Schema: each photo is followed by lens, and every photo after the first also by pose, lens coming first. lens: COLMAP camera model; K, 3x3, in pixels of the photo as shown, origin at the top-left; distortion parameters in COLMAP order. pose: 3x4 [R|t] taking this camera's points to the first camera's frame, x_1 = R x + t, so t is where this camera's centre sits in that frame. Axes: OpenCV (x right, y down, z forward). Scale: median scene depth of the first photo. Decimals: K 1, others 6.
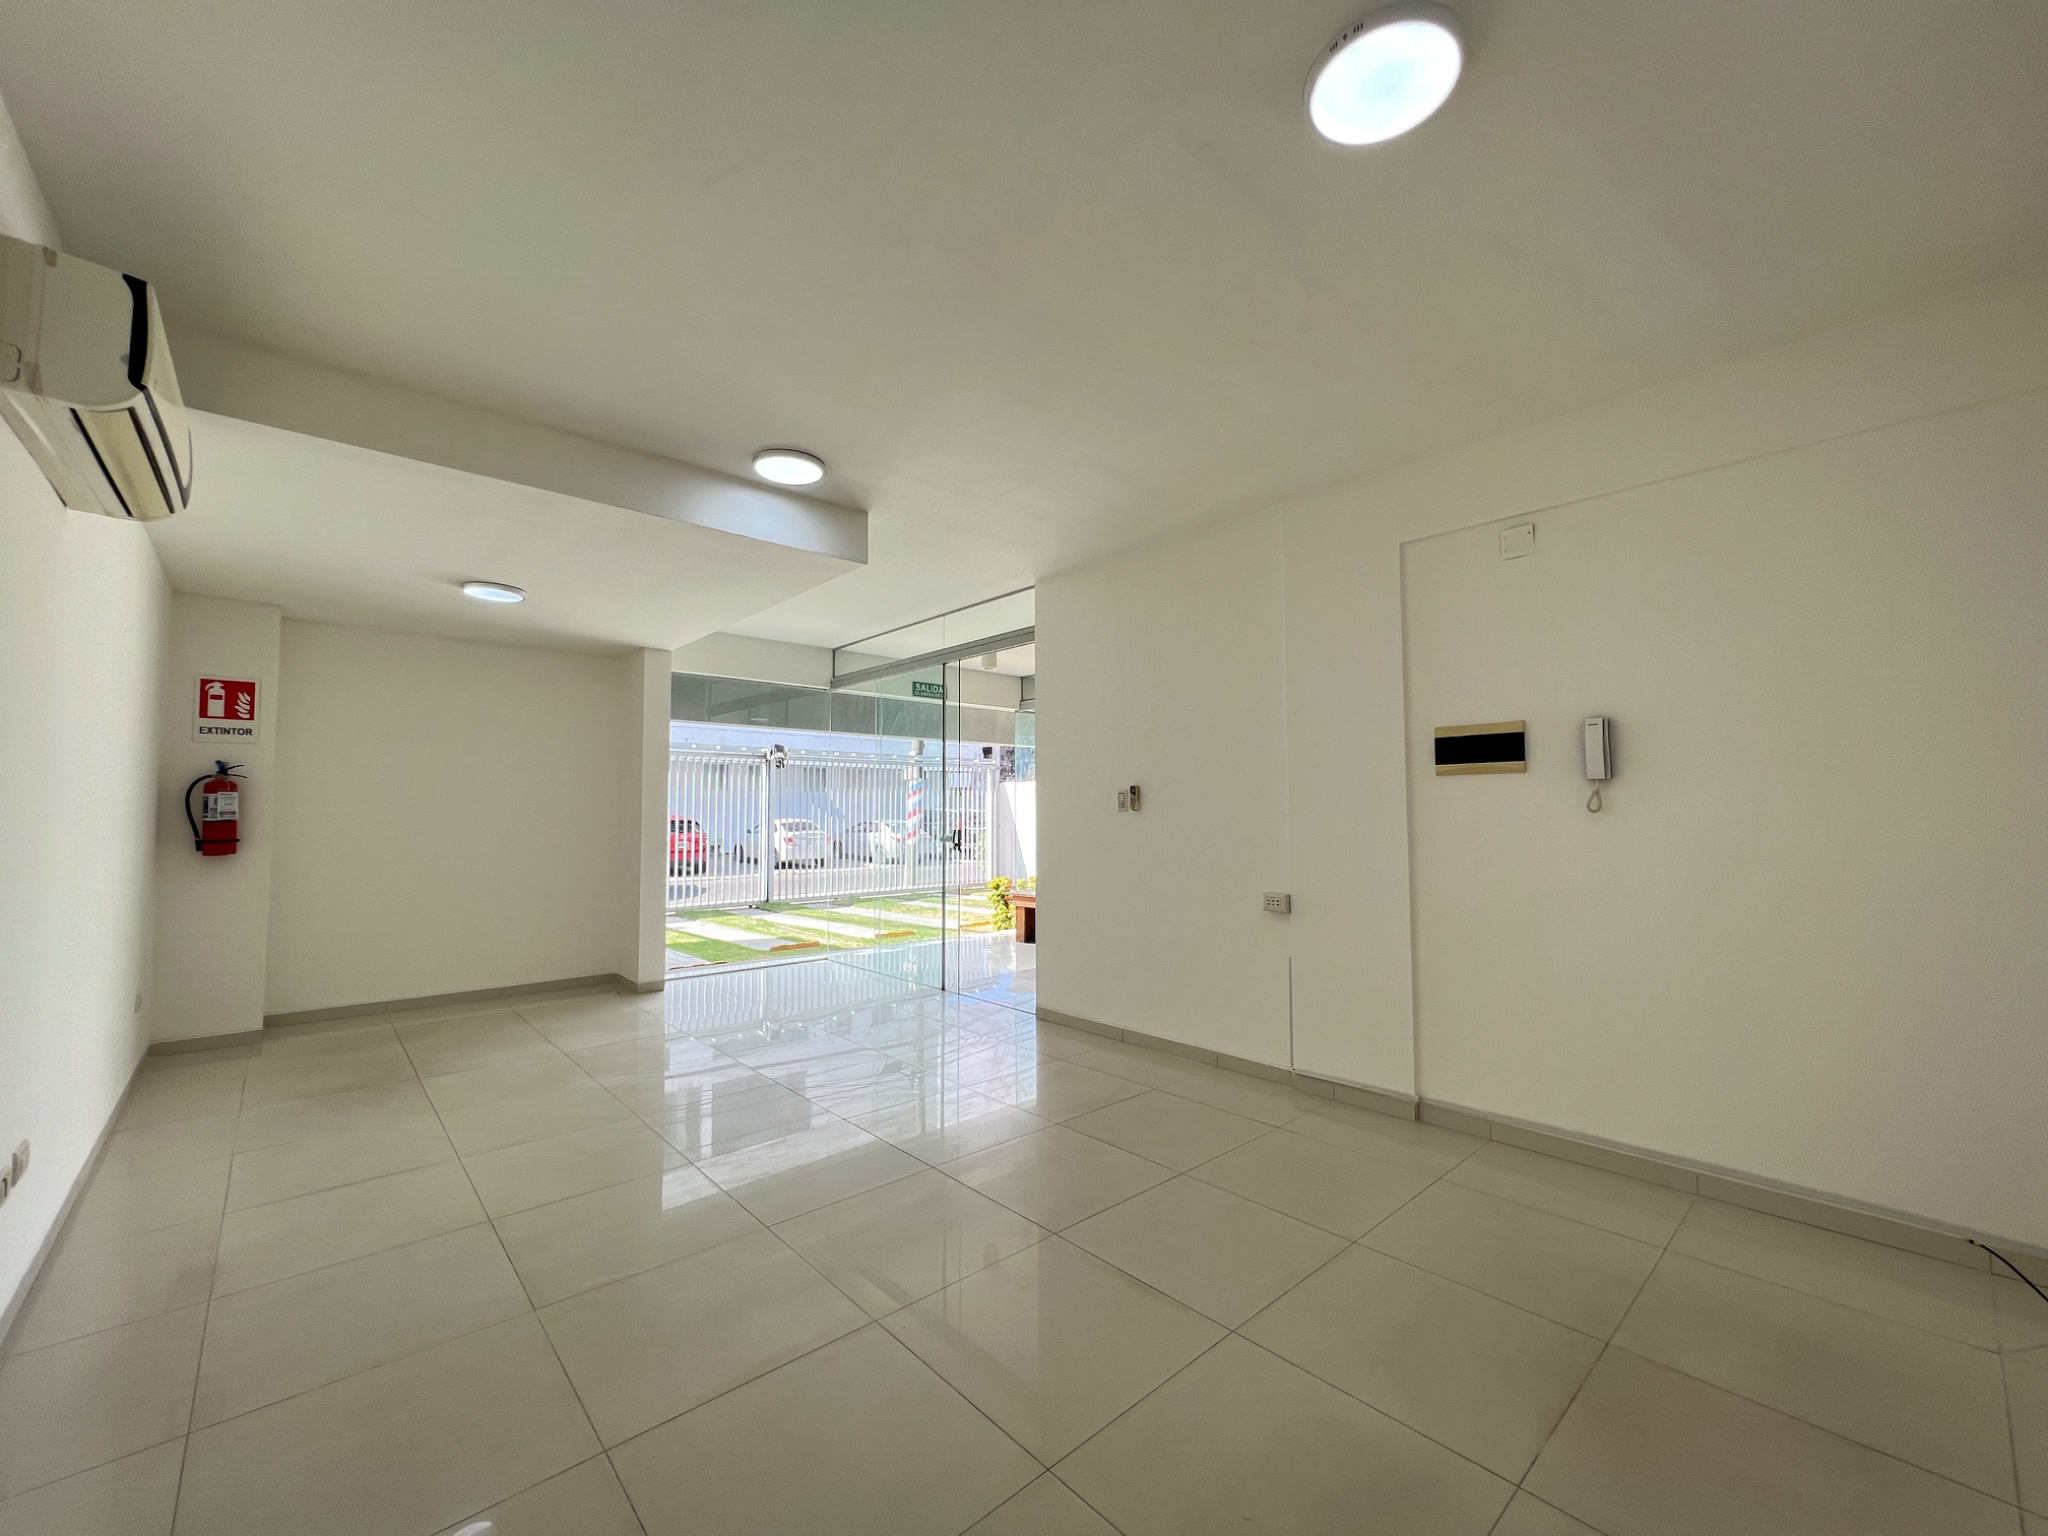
lens RADIAL K [[820.7, 0, 1032.4], [0, 820.7, 773.5], [0, 0, 1]] dist [-0.000302, -0.000158]
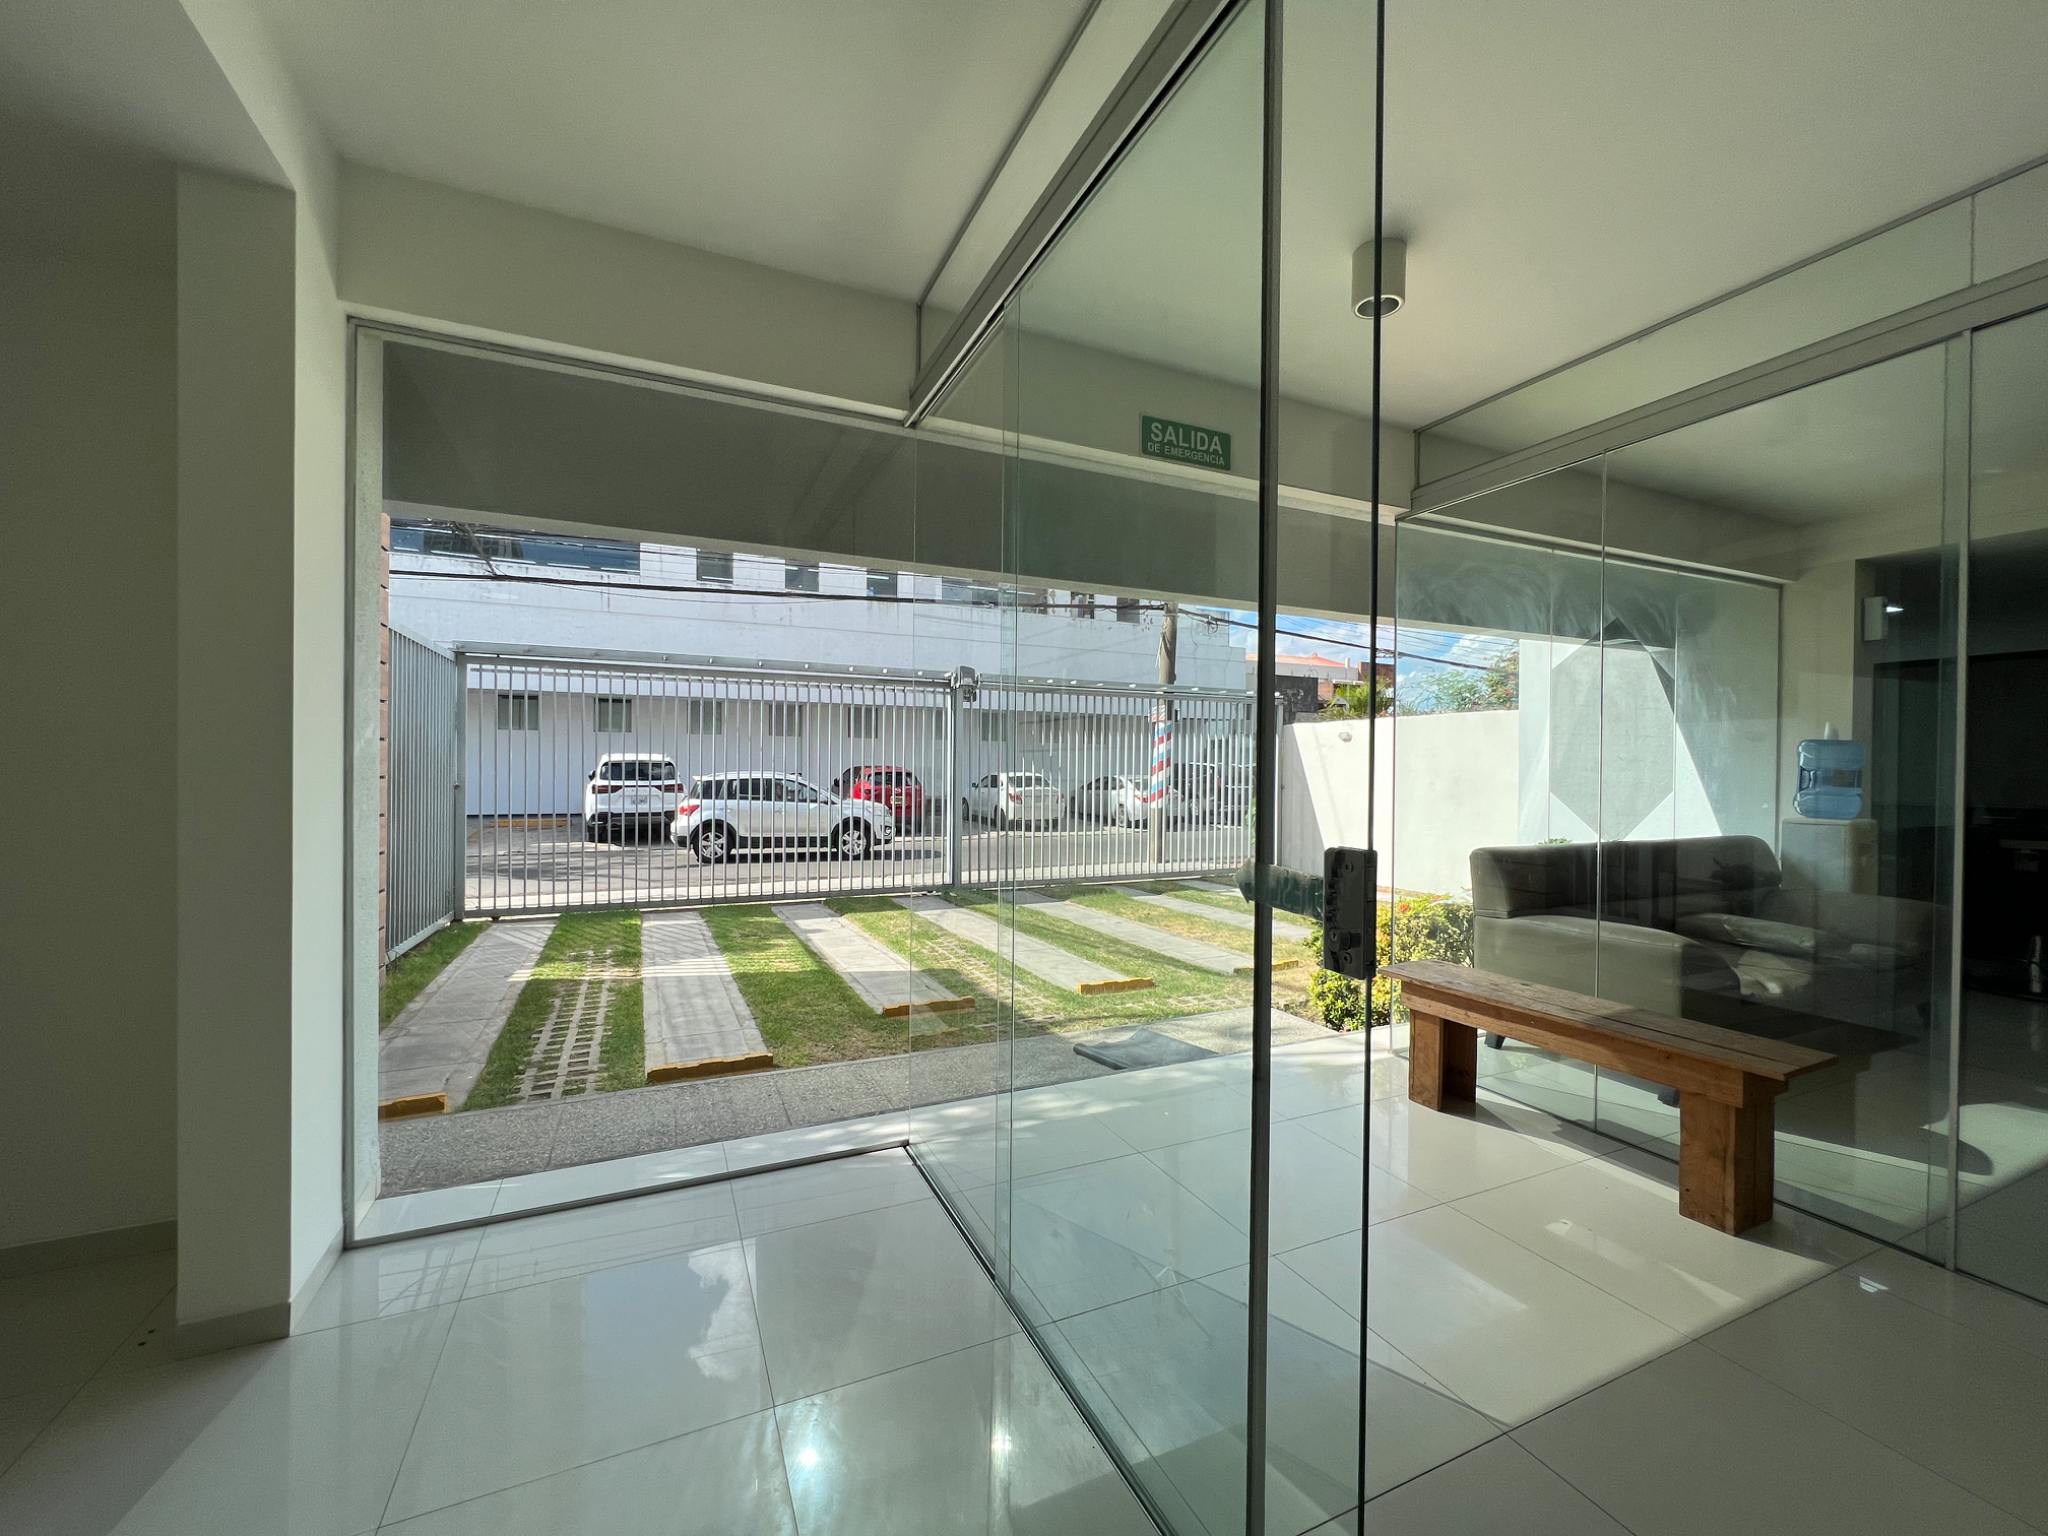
lens RADIAL K [[820.7, 0, 1034.7], [0, 820.7, 774.9], [0, 0, 1]] dist [-0.000302, -0.000158]
pose [[0.954927, 0.014826, -0.296469, -0.026193], [0.001769, 0.998450, 0.055630, 0.011354], [0.296835, -0.053647, 0.953421, 0.205770]]
